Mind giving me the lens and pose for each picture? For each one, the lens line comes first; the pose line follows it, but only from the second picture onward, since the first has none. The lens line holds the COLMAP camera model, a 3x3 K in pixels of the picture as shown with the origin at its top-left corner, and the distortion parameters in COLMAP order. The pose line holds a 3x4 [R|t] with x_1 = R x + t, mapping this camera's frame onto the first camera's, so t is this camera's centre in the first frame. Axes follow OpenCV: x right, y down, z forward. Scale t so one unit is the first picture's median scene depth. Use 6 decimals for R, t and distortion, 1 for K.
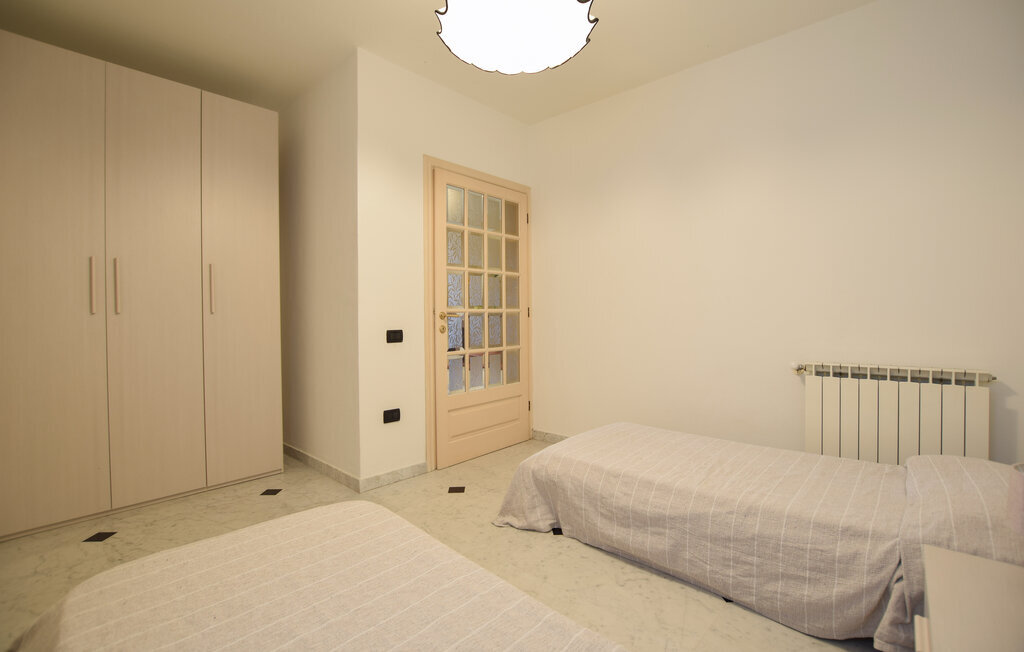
lens RADIAL K [[465.2, 0, 511.0], [0, 465.2, 320.7], [0, 0, 1]] dist [-0.012051, -0.001913]
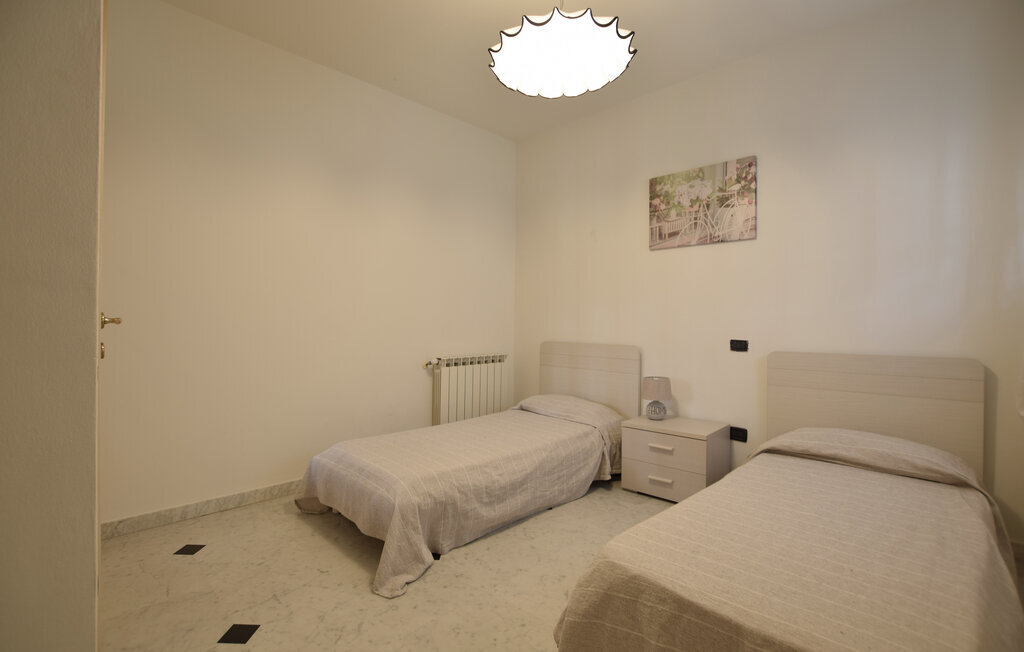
lens RADIAL K [[465.2, 0, 507.9], [0, 465.2, 324.5], [0, 0, 1]] dist [-0.012051, -0.001913]
pose [[0.046185, -0.004144, 0.998924, -1.016207], [0.008612, 0.999956, 0.003750, -0.020179], [-0.998896, 0.008430, 0.046218, 0.987363]]
